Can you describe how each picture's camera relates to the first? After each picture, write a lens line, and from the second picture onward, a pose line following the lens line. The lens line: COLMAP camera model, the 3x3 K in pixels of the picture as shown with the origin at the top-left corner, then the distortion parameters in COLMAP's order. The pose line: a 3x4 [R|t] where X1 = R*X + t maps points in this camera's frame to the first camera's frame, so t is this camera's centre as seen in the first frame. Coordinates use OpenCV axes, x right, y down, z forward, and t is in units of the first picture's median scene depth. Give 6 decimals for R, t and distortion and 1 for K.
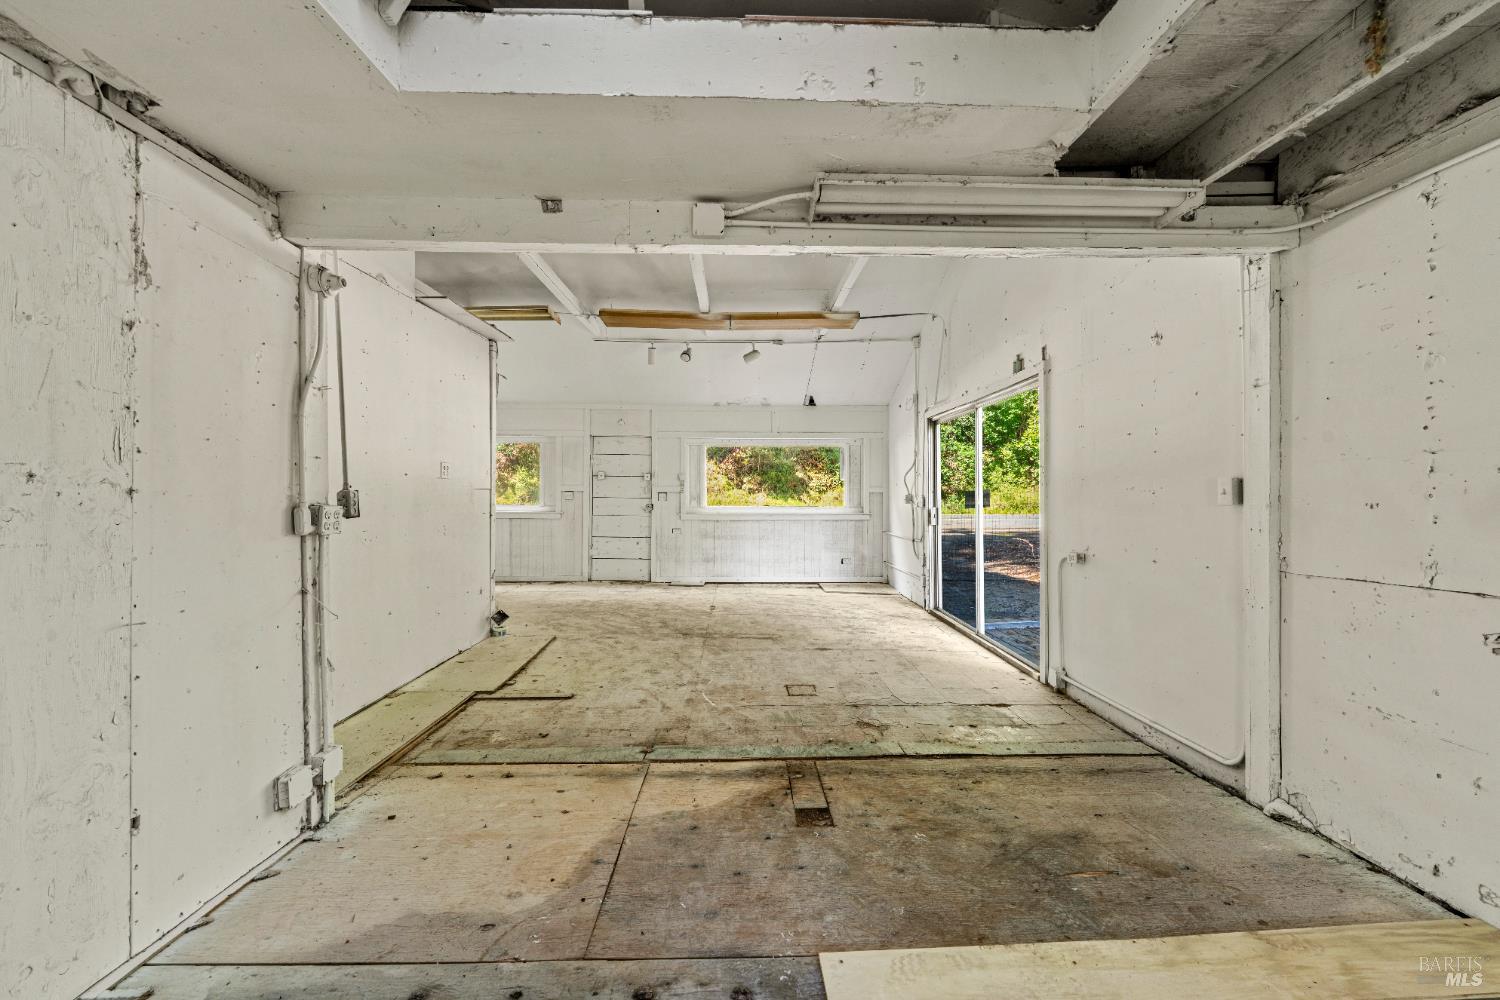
lens RADIAL K [[605.3, 0, 749.9], [0, 605.3, 497.7], [0, 0, 1]] dist [0.001895, -0.000756]
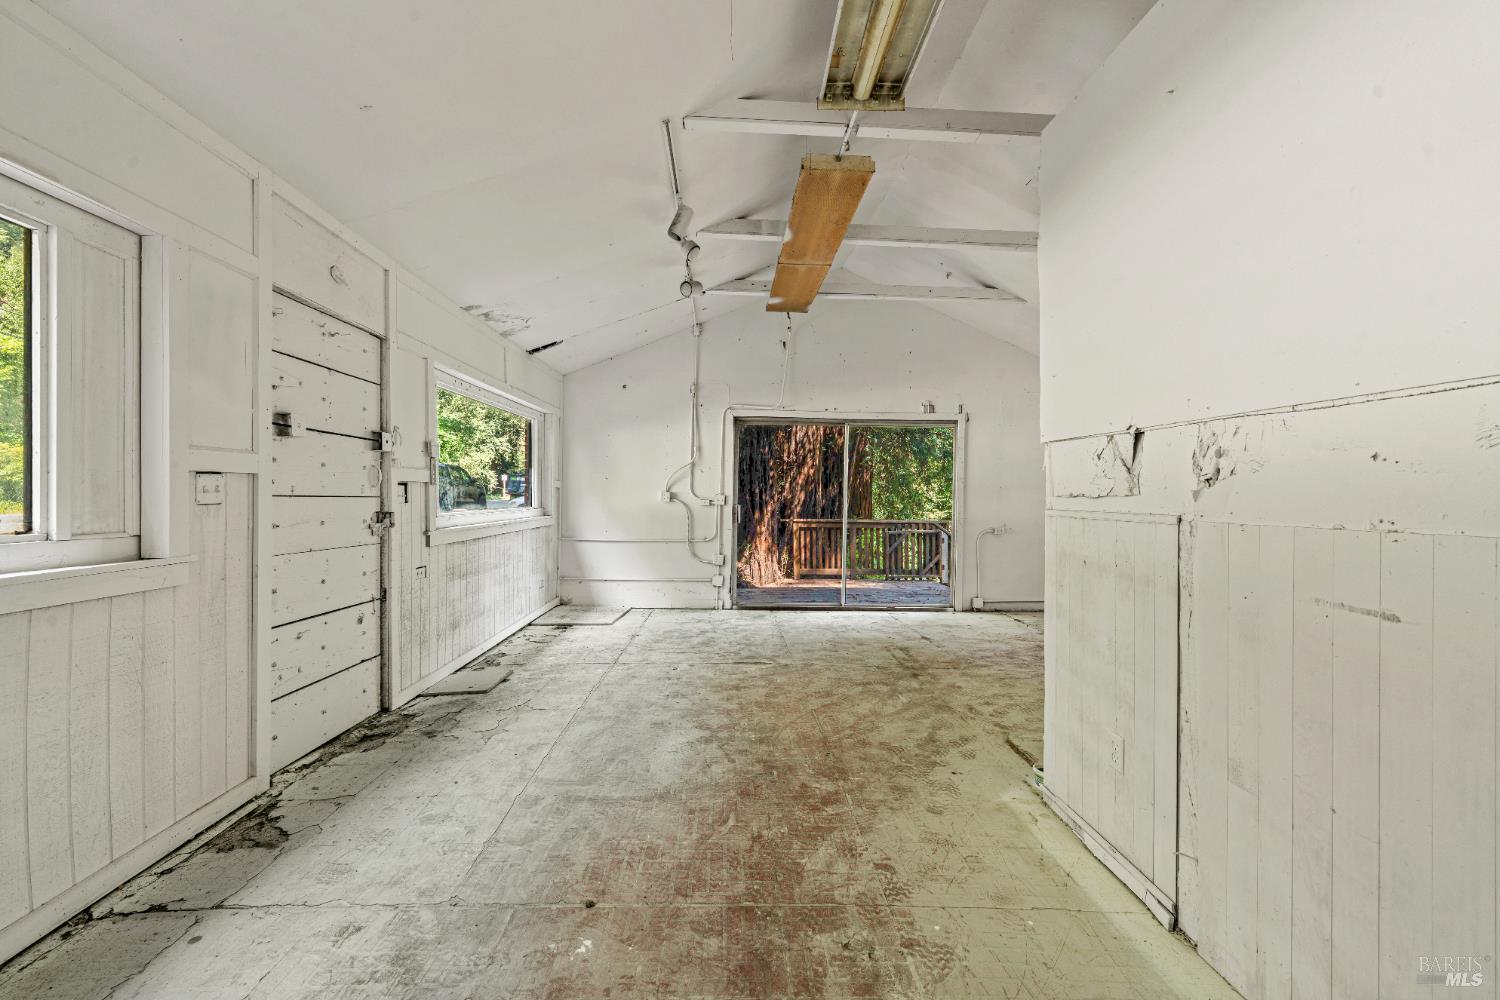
lens RADIAL K [[605.3, 0, 753.8], [0, 605.3, 495.9], [0, 0, 1]] dist [0.001895, -0.000756]
pose [[-0.022265, -0.007119, 0.999727, -1.222089], [-0.008852, 0.999937, 0.006923, -0.009979], [-0.999713, -0.008695, -0.022327, 1.690627]]
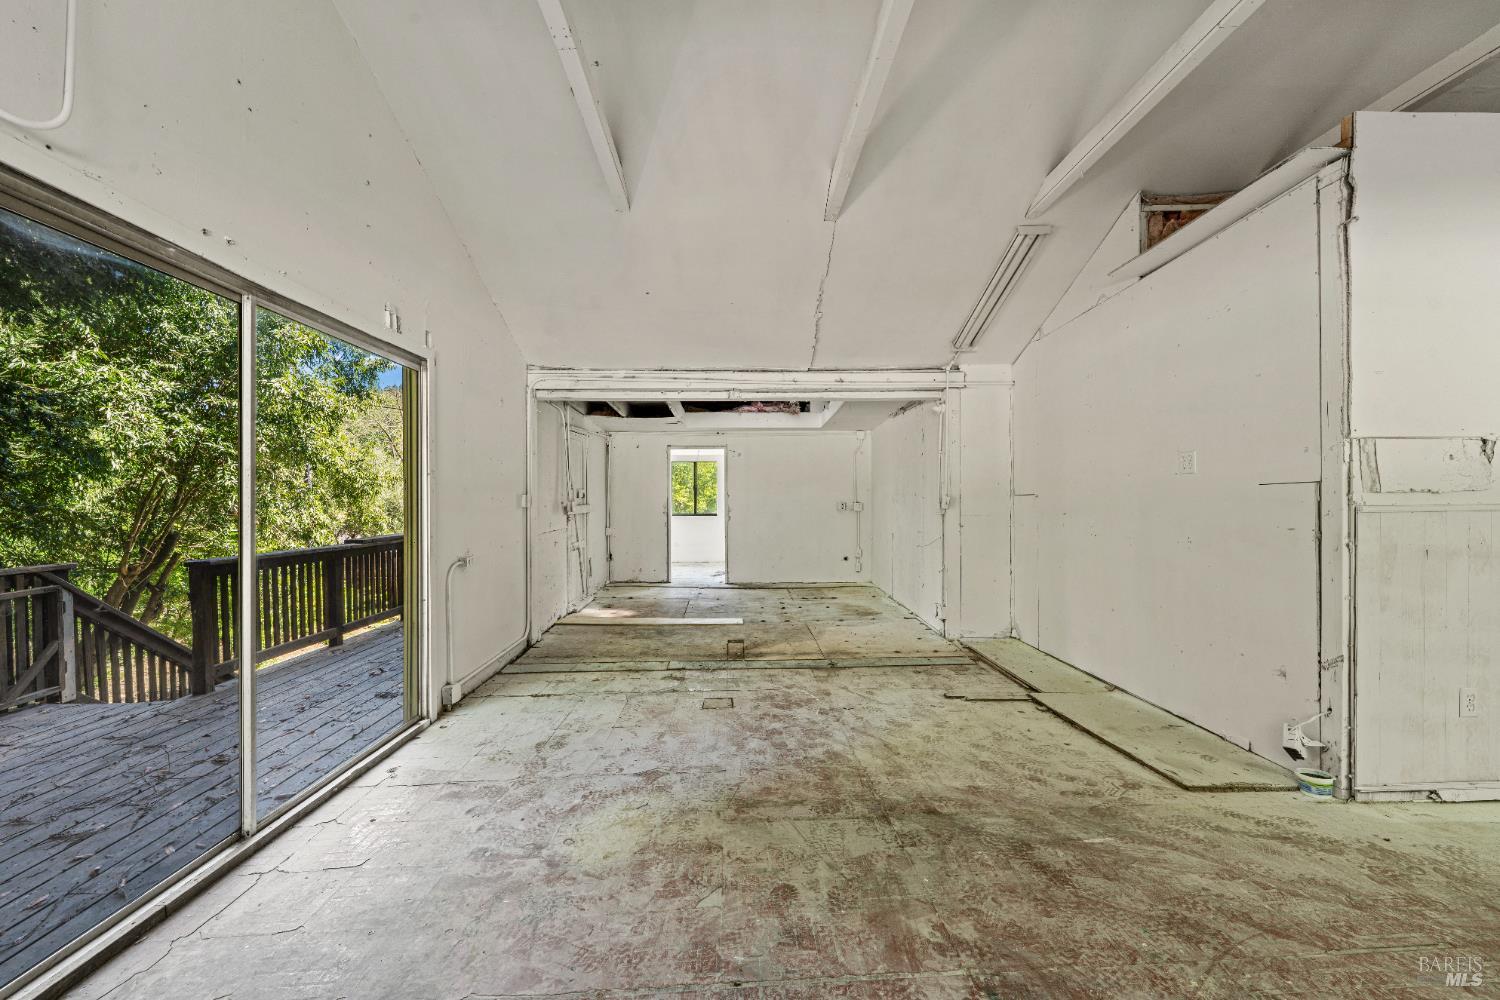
lens RADIAL K [[605.3, 0, 750.2], [0, 605.3, 507.0], [0, 0, 1]] dist [0.001895, -0.000756]
pose [[-0.999939, 0.008675, -0.006781, 0.038383], [0.008583, 0.999872, 0.013490, -0.006611], [0.006897, 0.013431, -0.999886, 1.986636]]
